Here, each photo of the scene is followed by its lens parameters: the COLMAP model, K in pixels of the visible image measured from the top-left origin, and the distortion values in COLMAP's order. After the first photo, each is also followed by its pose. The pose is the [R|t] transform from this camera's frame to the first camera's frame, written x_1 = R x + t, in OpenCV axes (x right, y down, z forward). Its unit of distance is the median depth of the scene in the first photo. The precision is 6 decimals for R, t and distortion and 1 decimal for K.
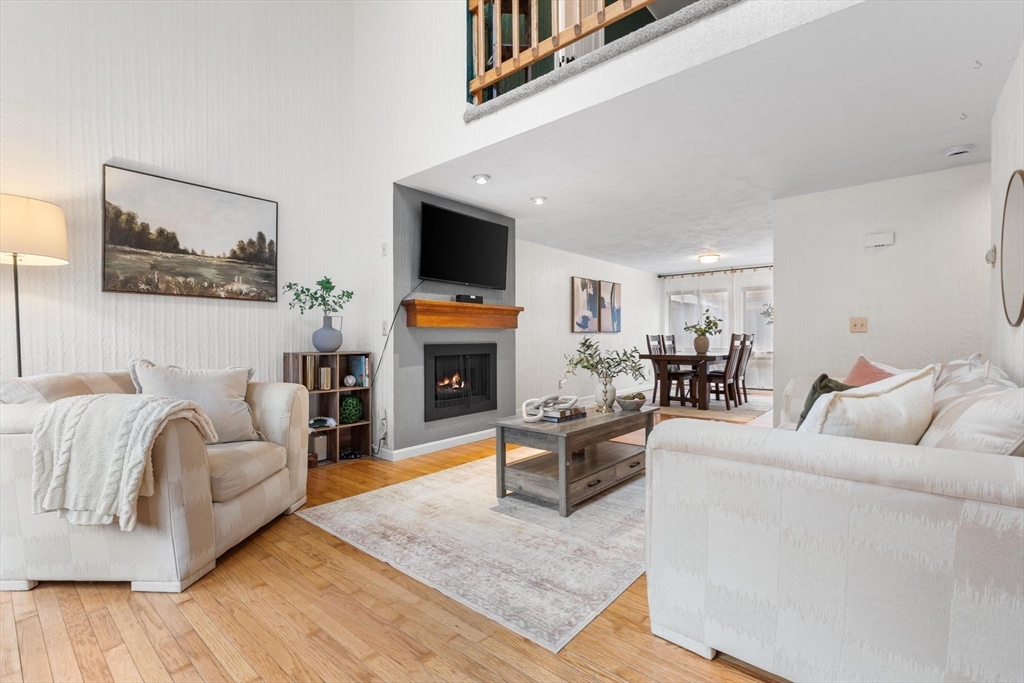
lens RADIAL K [[467.9, 0, 511.2], [0, 467.9, 340.4], [0, 0, 1]] dist [0.002196, 0.000434]
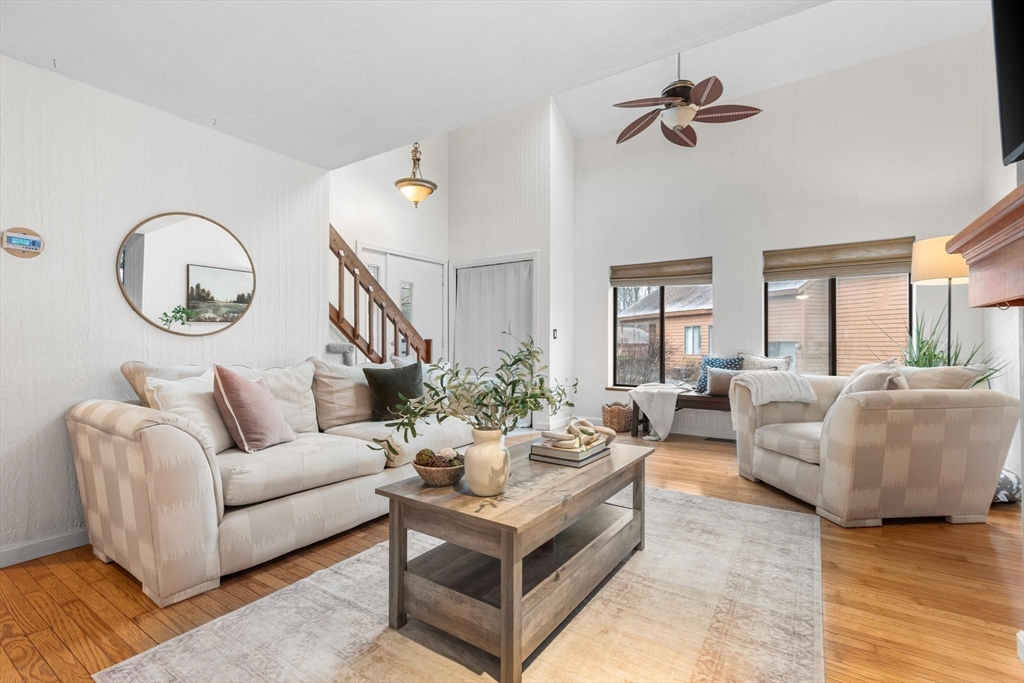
lens RADIAL K [[467.9, 0, 509.5], [0, 467.9, 338.6], [0, 0, 1]] dist [0.002196, 0.000434]
pose [[-0.992641, 0.000173, -0.121093, 0.284389], [0.000564, 0.999995, -0.003196, -0.006058], [0.121091, -0.003241, -0.992636, 1.754845]]
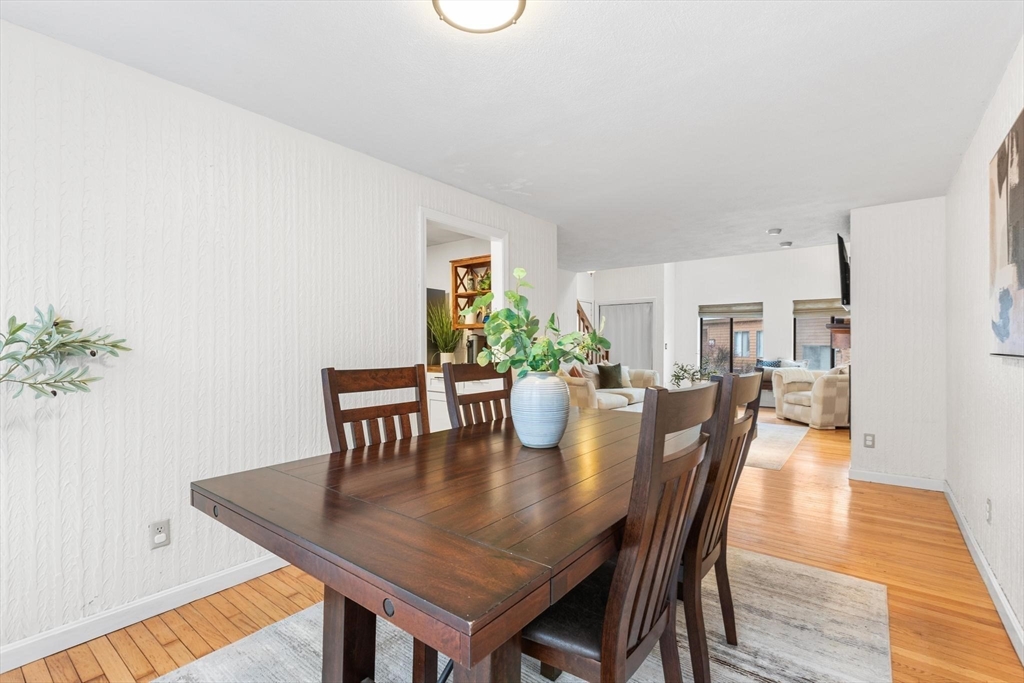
lens RADIAL K [[467.9, 0, 513.7], [0, 467.9, 349.2], [0, 0, 1]] dist [0.002196, 0.000434]
pose [[-0.998841, 0.003995, -0.047965, 1.066820], [0.003237, 0.999869, 0.015861, -0.067120], [0.048022, 0.015687, -0.998723, 3.043901]]
